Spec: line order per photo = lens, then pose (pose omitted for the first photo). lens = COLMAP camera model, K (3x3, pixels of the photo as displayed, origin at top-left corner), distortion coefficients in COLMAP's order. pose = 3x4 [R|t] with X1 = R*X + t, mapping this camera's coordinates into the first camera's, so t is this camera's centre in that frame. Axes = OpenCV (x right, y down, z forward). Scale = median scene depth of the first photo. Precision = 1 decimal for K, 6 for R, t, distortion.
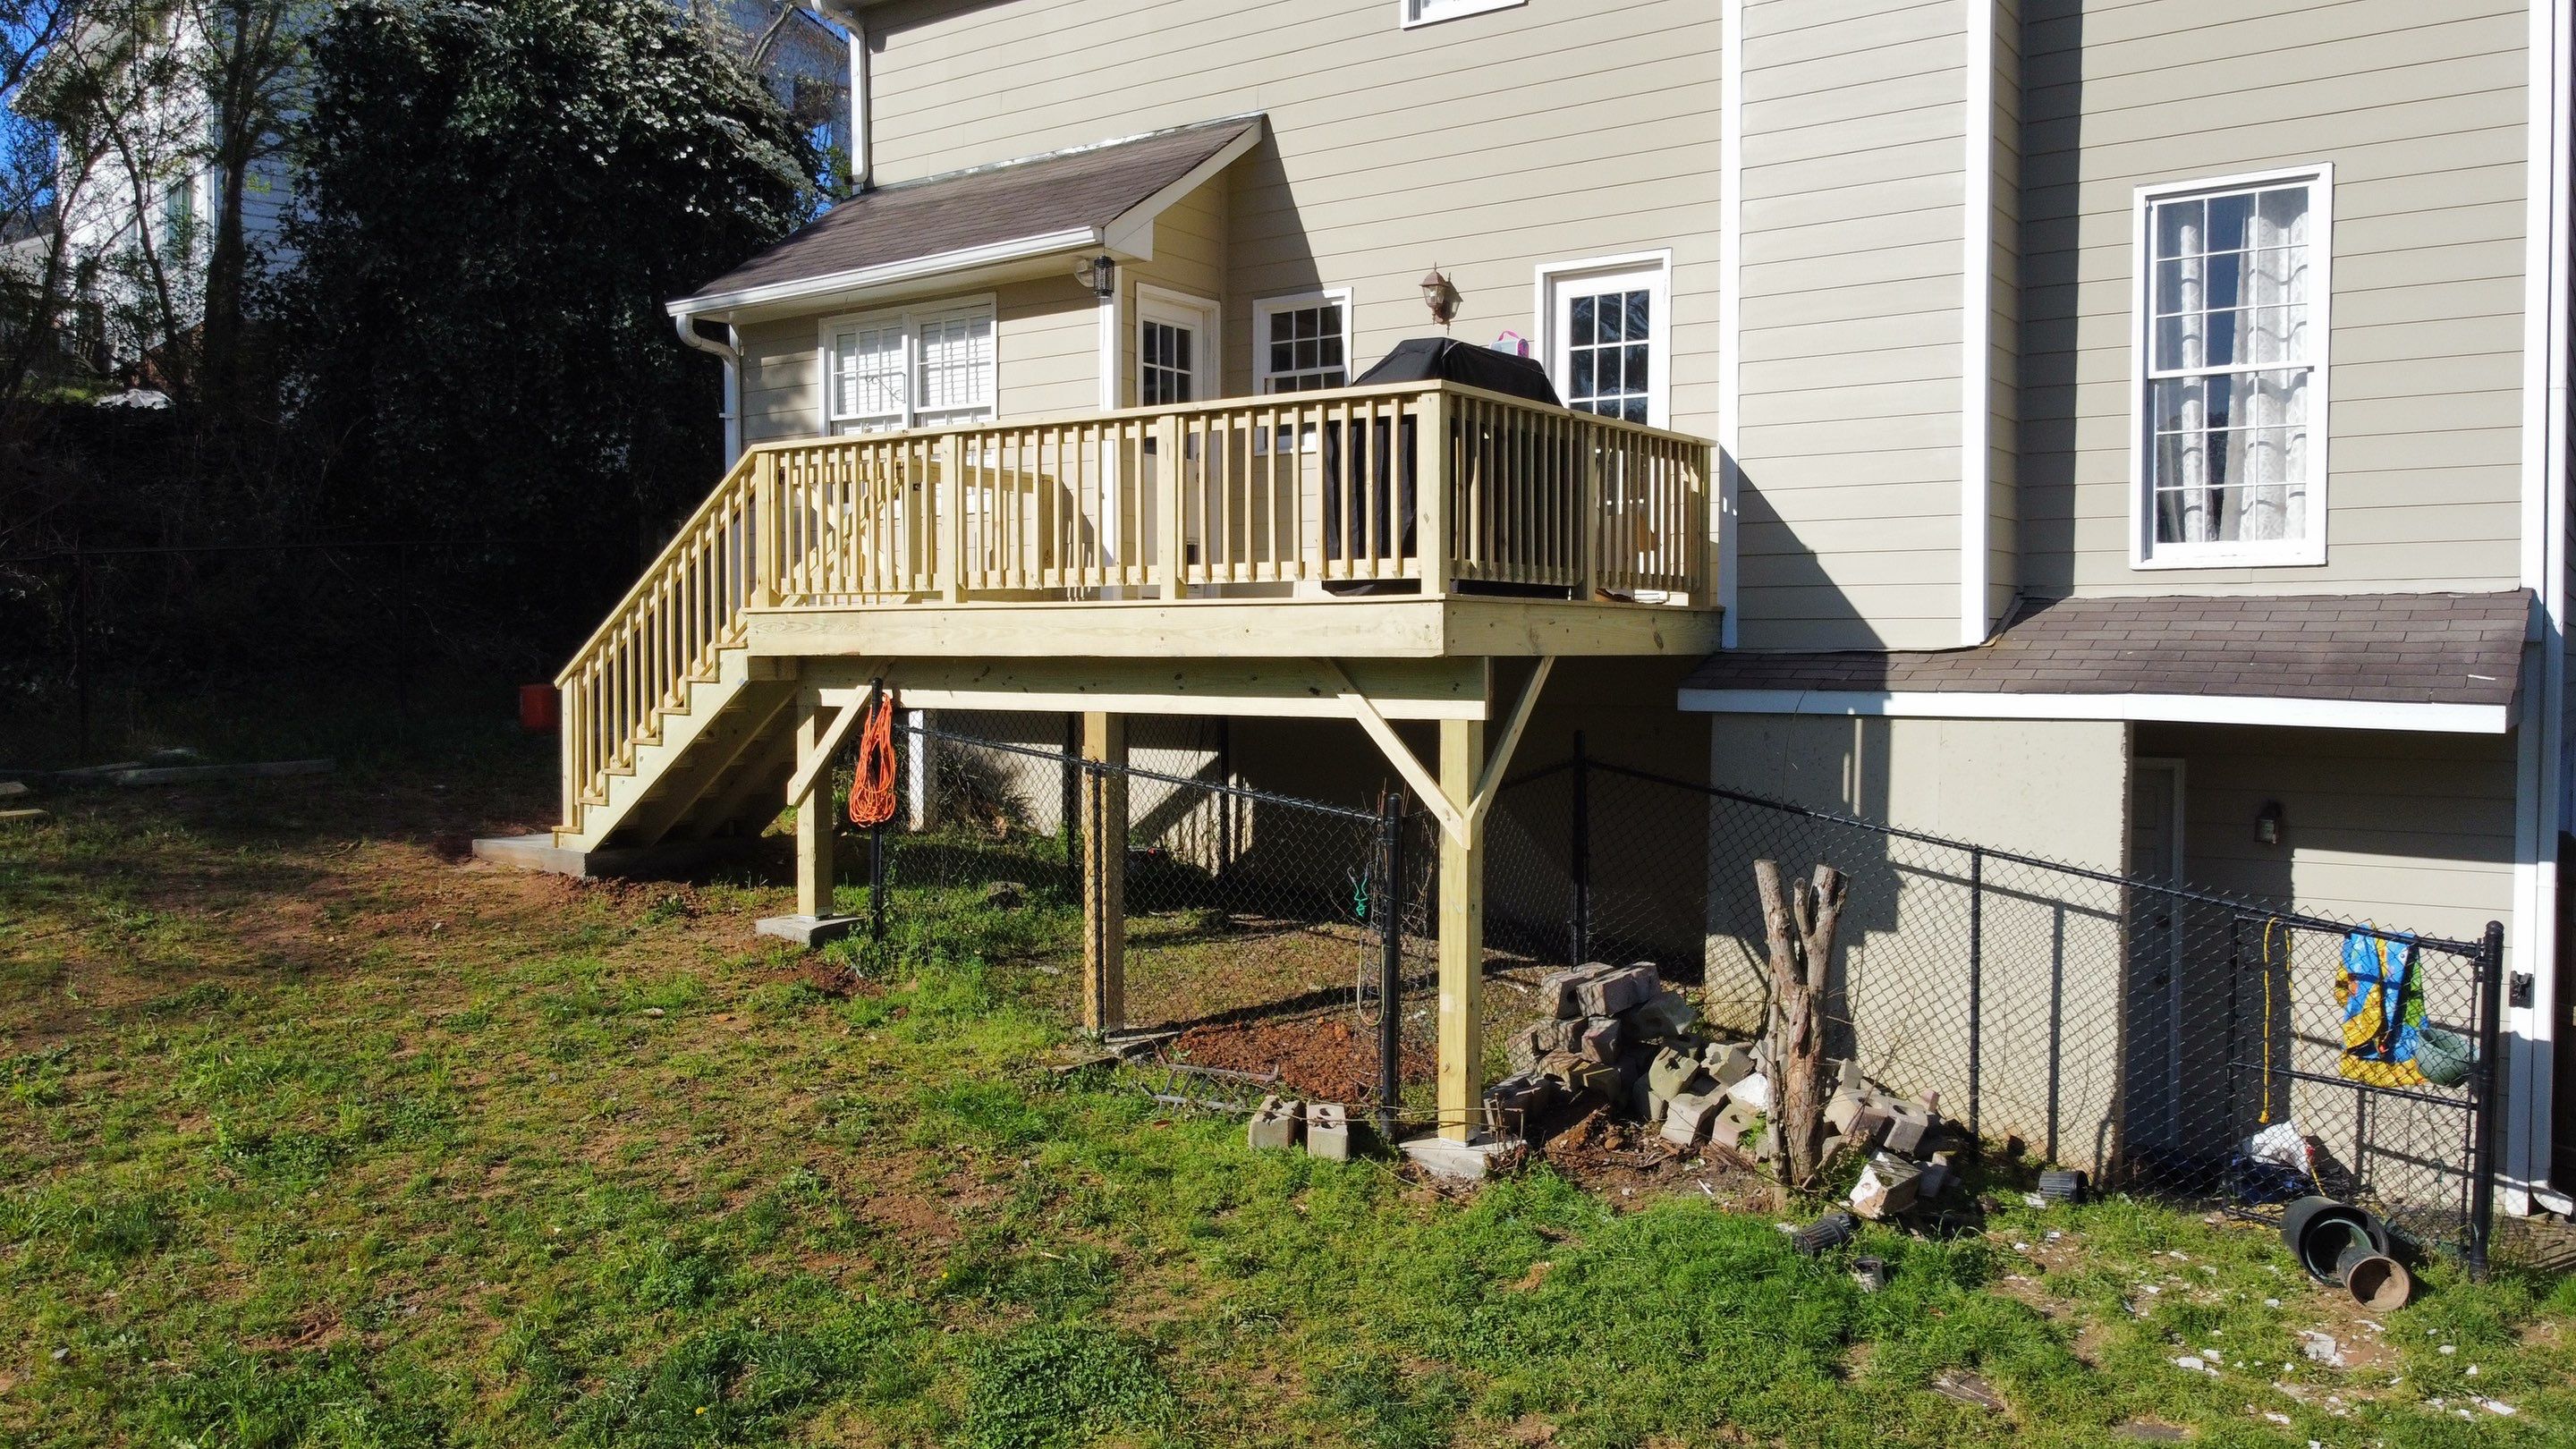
lens RADIAL K [[1960.3, 0, 1293.1], [0, 1960.3, 714.2], [0, 0, 1]] dist [0.007777, -0.014655]
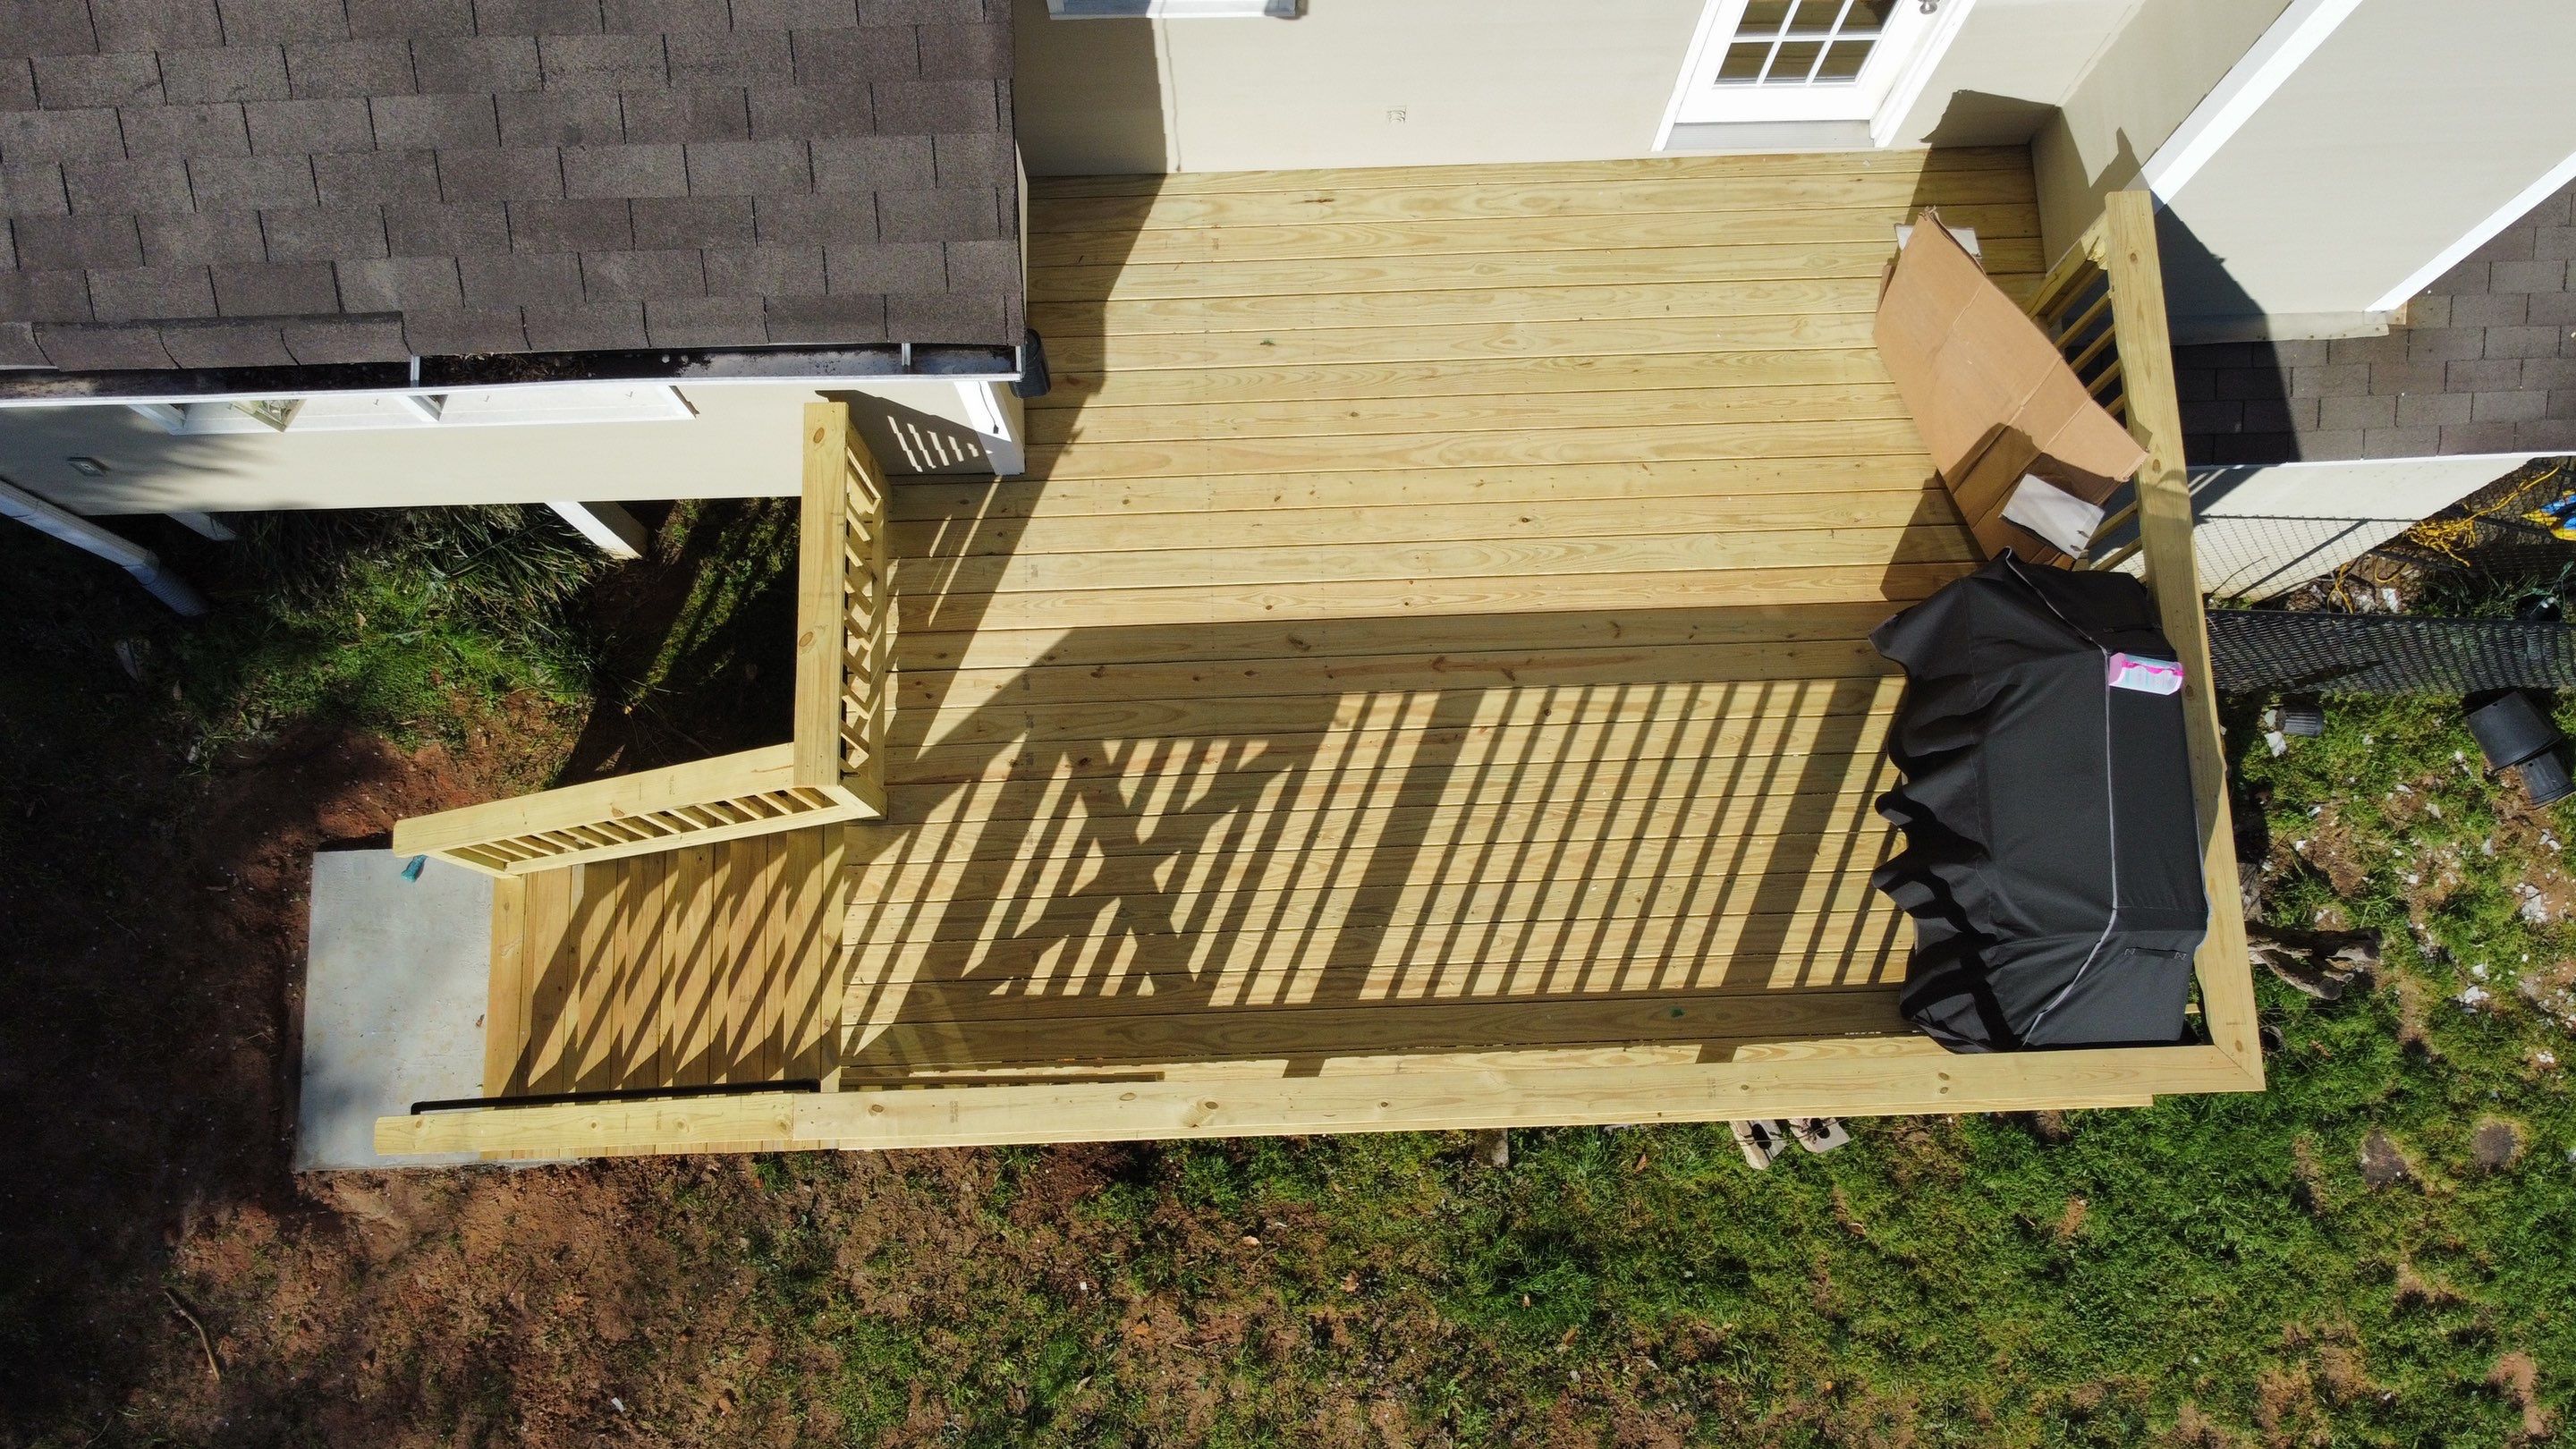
lens RADIAL K [[1960.3, 0, 1300.7], [0, 1960.3, 706.2], [0, 0, 1]] dist [0.007777, -0.014655]
pose [[0.798247, -0.589383, 0.124217, -0.178401], [0.011540, 0.221153, 0.975171, -0.767917], [-0.602220, -0.776993, 0.183336, 1.014421]]
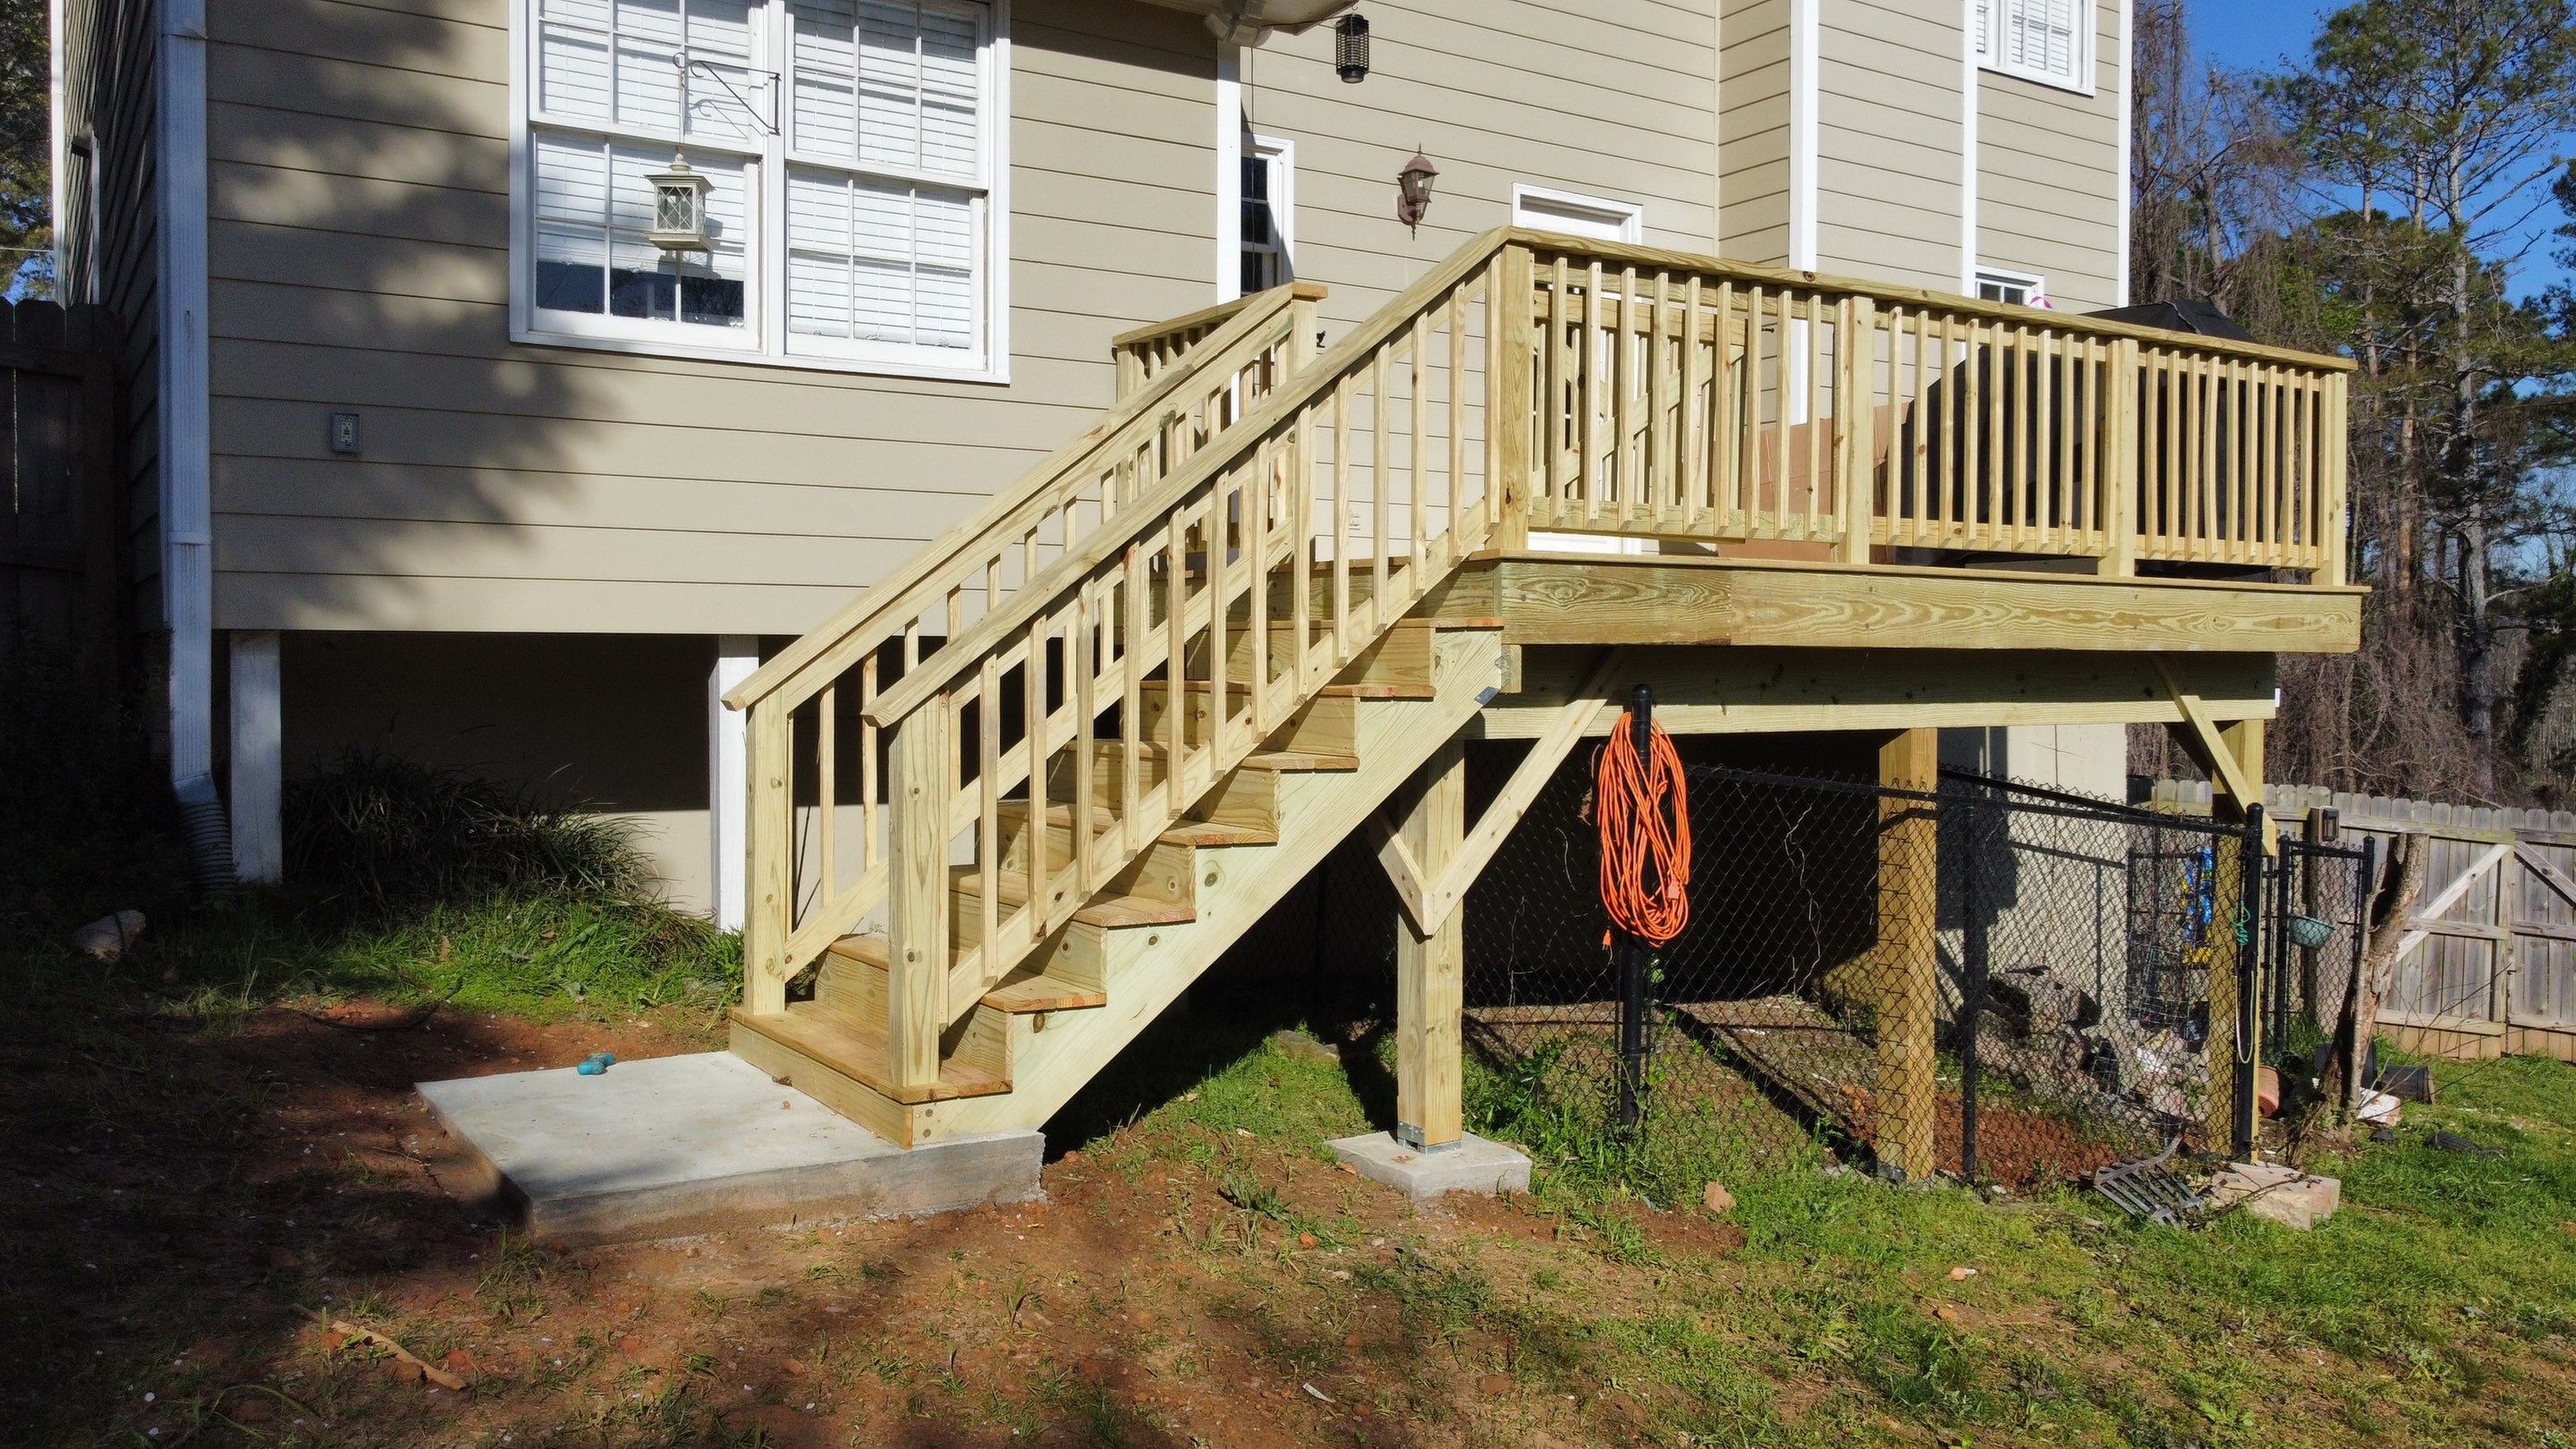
lens RADIAL K [[1960.3, 0, 1301.9], [0, 1960.3, 704.2], [0, 0, 1]] dist [0.007777, -0.014655]
pose [[0.360841, -0.021770, 0.932373, -0.855875], [0.023336, 0.999625, 0.014309, -0.025611], [-0.932335, 0.016595, 0.361214, 0.969591]]
